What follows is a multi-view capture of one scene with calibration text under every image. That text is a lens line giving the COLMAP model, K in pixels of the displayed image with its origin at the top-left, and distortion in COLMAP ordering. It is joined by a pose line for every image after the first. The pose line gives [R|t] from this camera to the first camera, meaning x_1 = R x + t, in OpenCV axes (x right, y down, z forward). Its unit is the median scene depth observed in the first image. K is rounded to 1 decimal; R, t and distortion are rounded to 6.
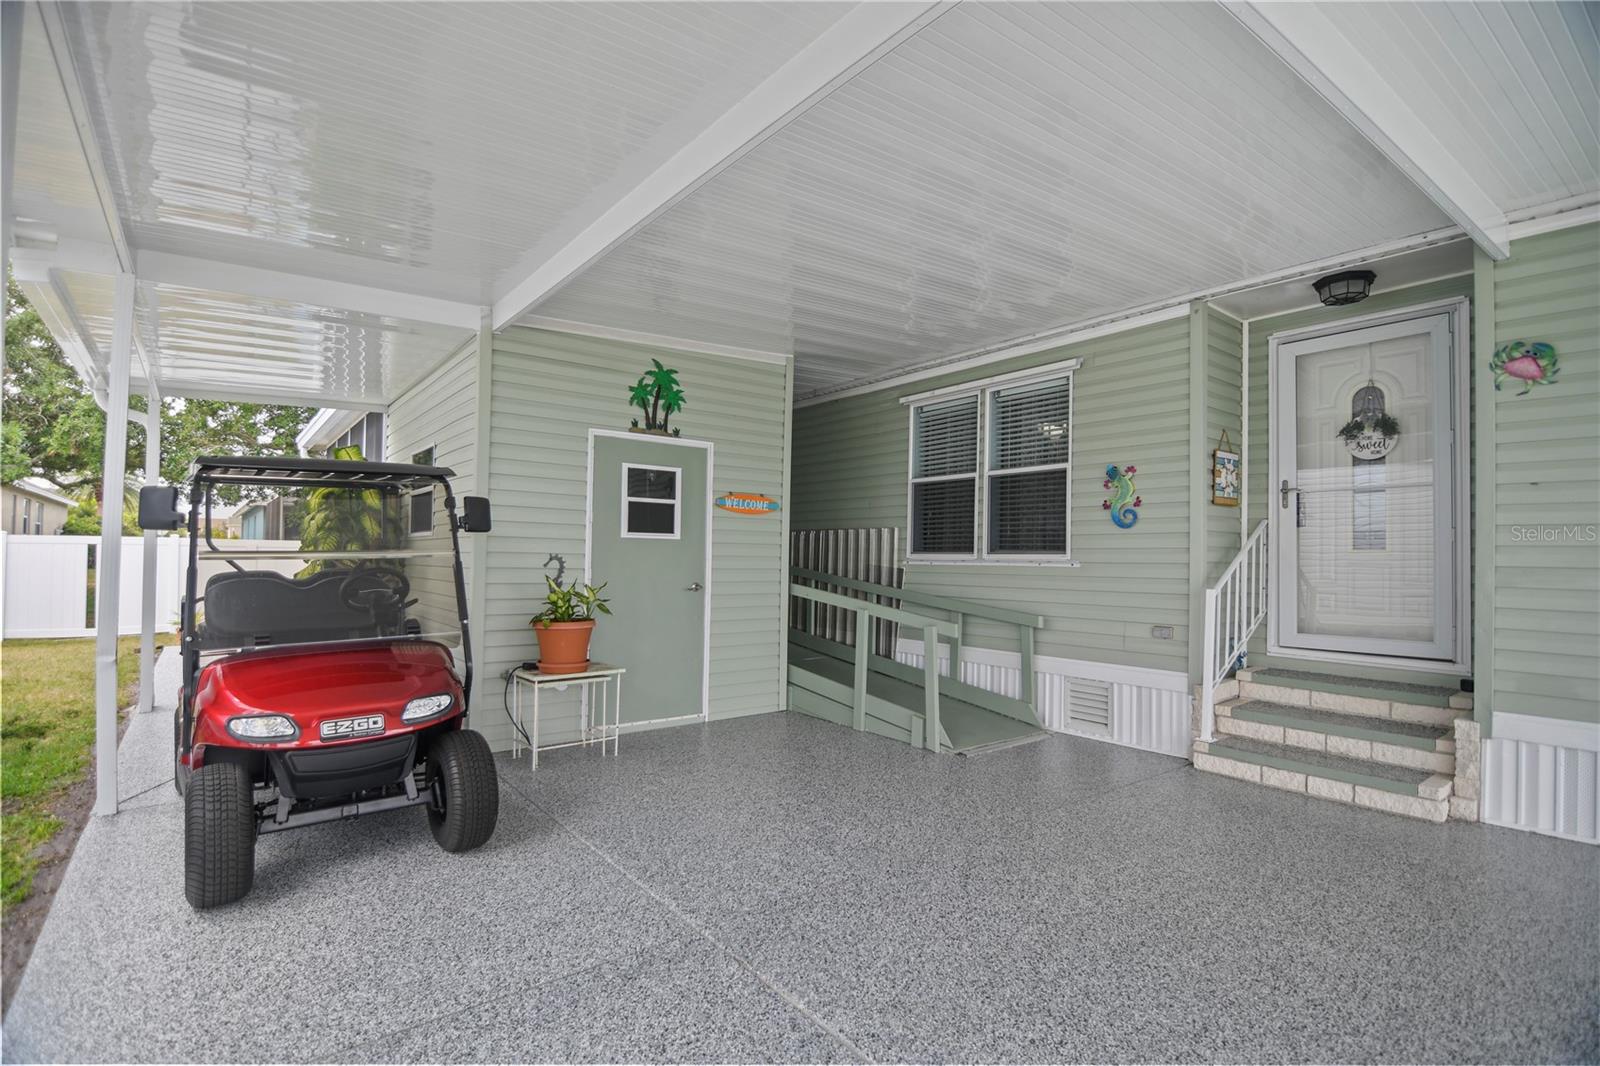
lens RADIAL K [[770.6, 0, 787.6], [0, 770.6, 541.5], [0, 0, 1]] dist [-0.000127, -0.015456]
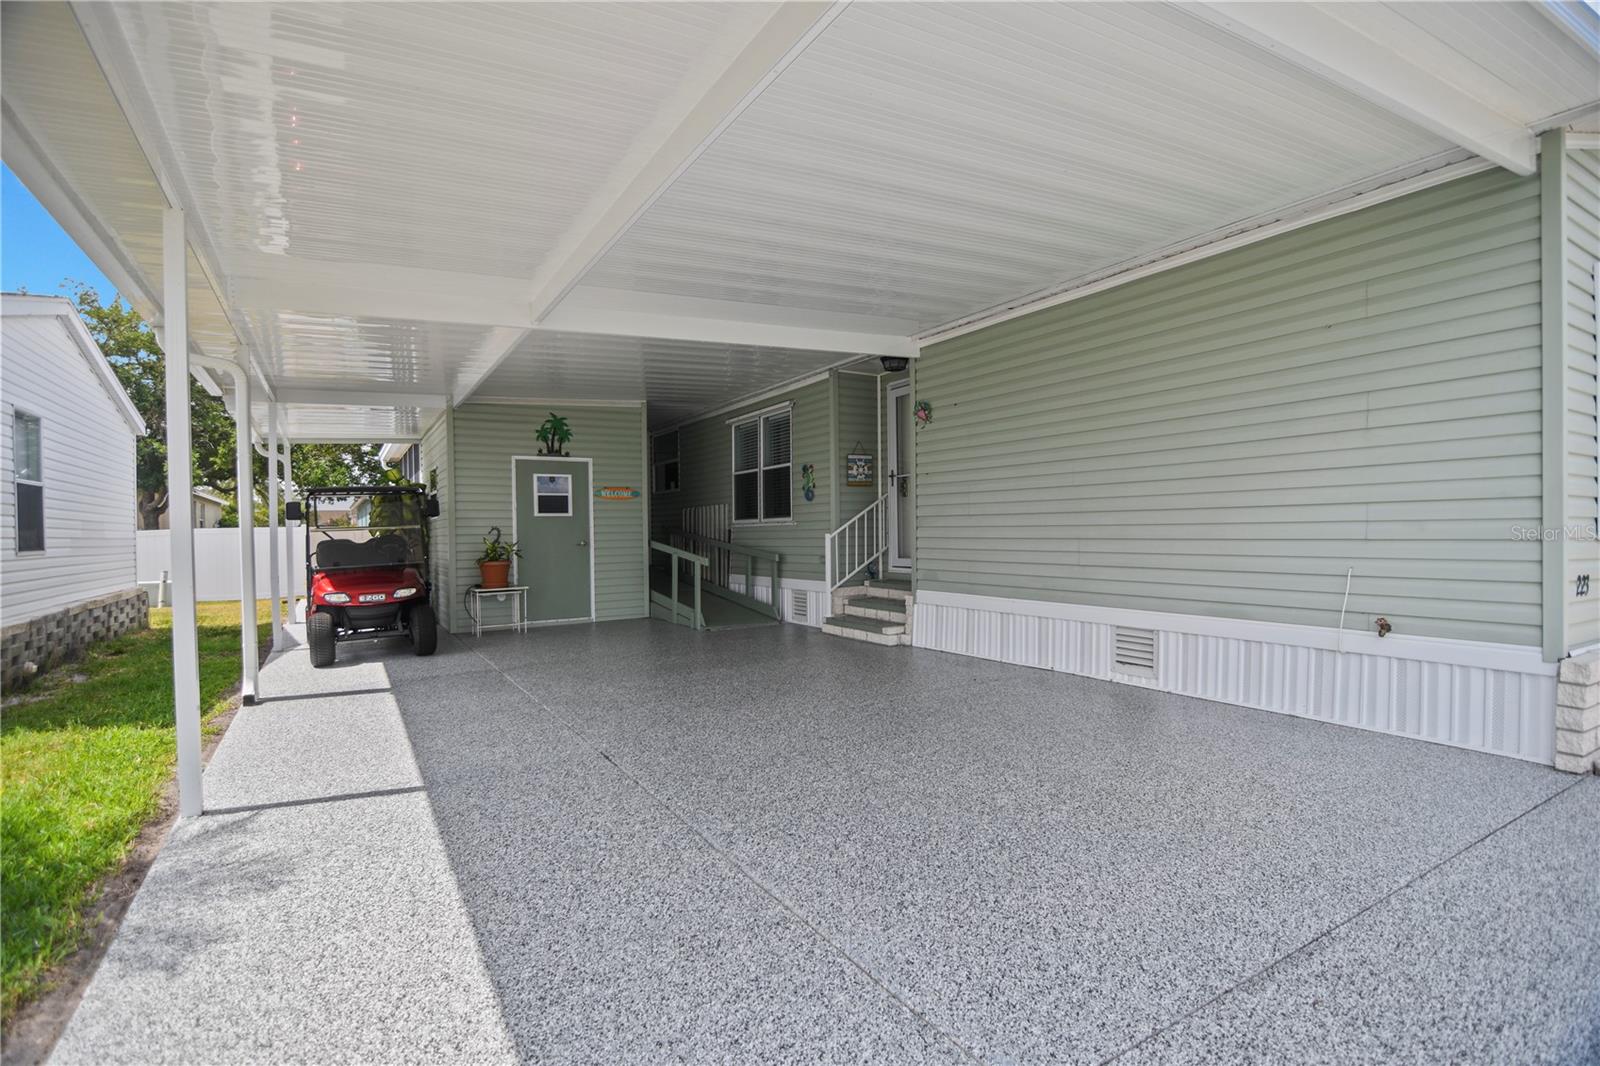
lens RADIAL K [[770.6, 0, 787.6], [0, 770.6, 541.5], [0, 0, 1]] dist [-0.000127, -0.015456]
pose [[0.992659, -0.029879, -0.117198, 0.607481], [0.033924, 0.998890, 0.032673, 0.015959], [0.116092, -0.036409, 0.992571, -0.741707]]
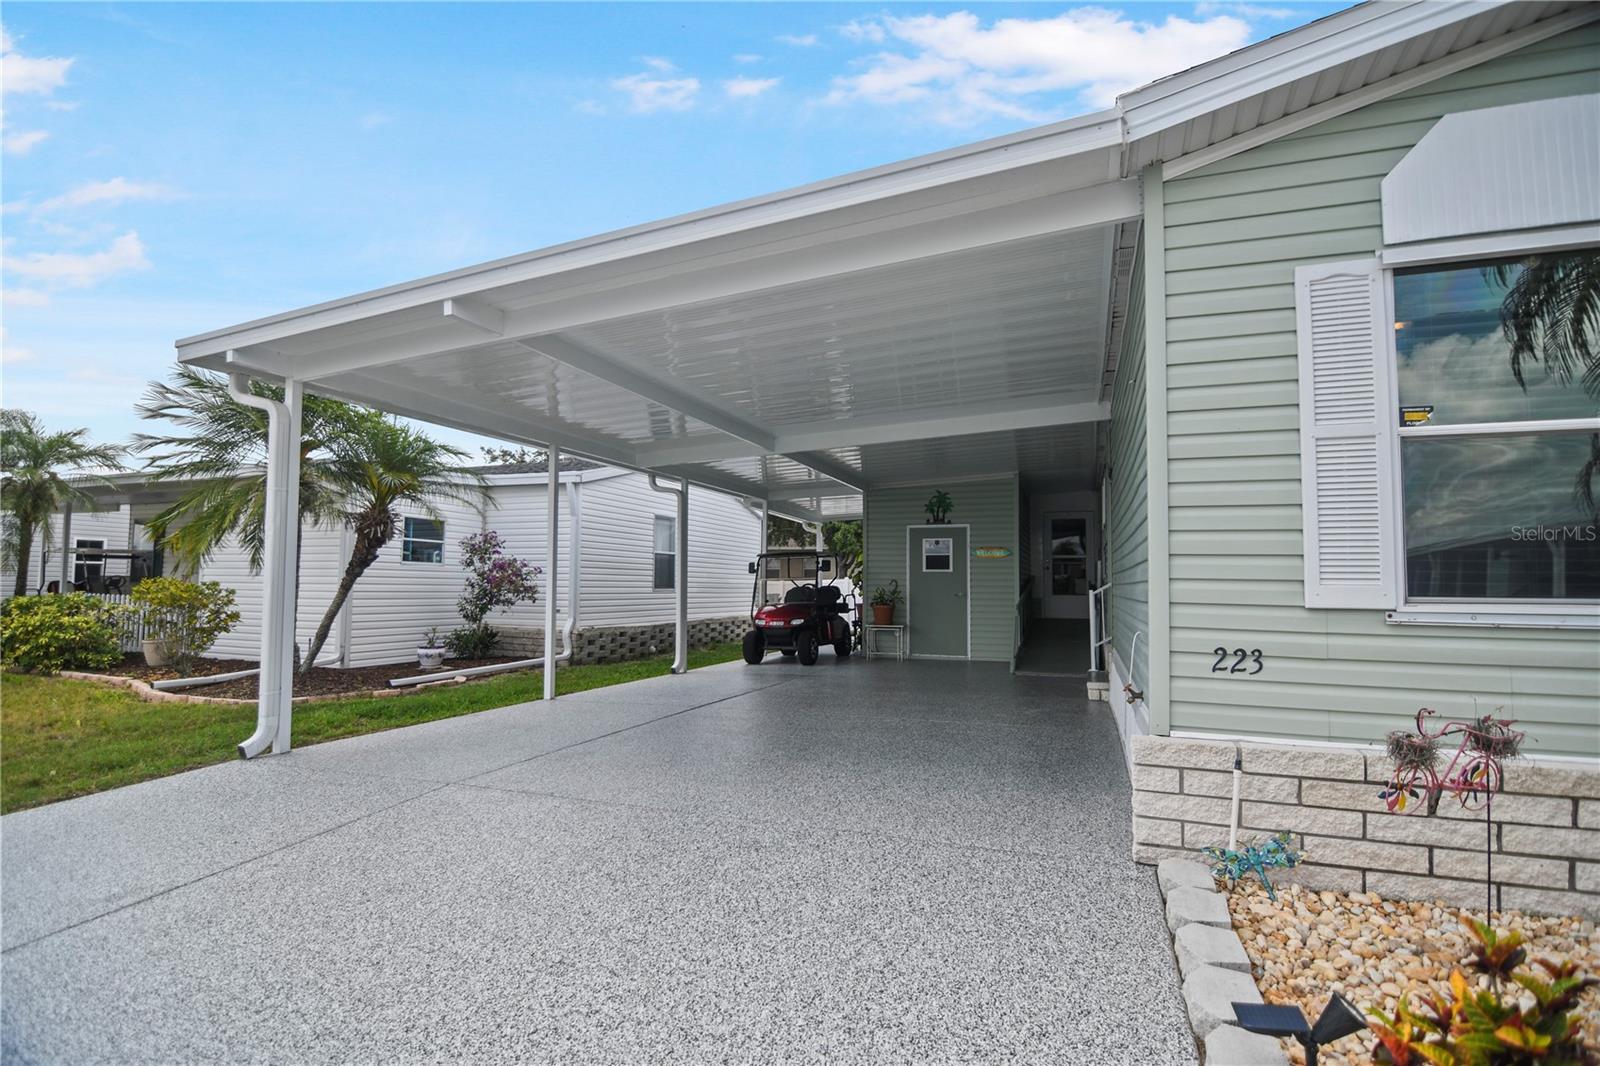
lens RADIAL K [[770.6, 0, 787.6], [0, 770.6, 541.5], [0, 0, 1]] dist [-0.000127, -0.015456]
pose [[0.530228, -0.062148, -0.845575, 1.600737], [0.017957, 0.997909, -0.062084, 0.042832], [0.847665, 0.017735, 0.530235, -0.579596]]
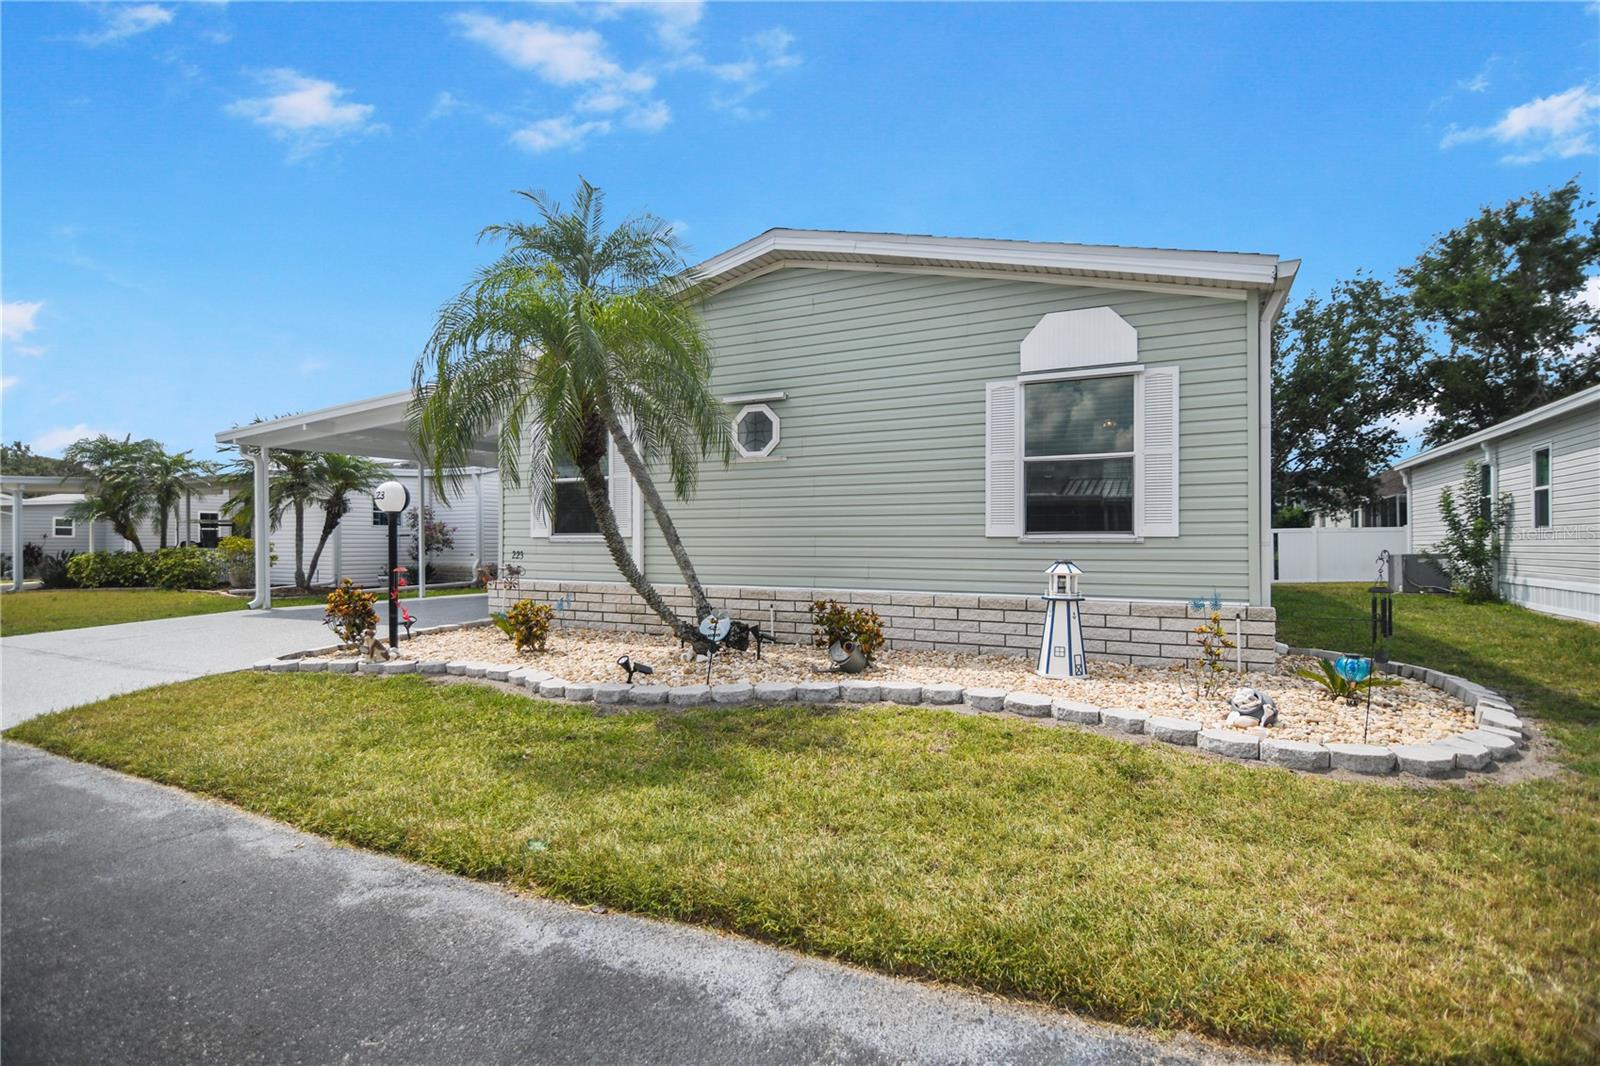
lens RADIAL K [[827.4, 0, 795.8], [0, 827.4, 555.3], [0, 0, 1]] dist [-0.002515, -0.000786]
pose [[0.404379, -0.006699, -0.914567, 3.402132], [0.028019, 0.999595, 0.005067, 0.115039], [0.914162, -0.027674, 0.404402, -0.128588]]
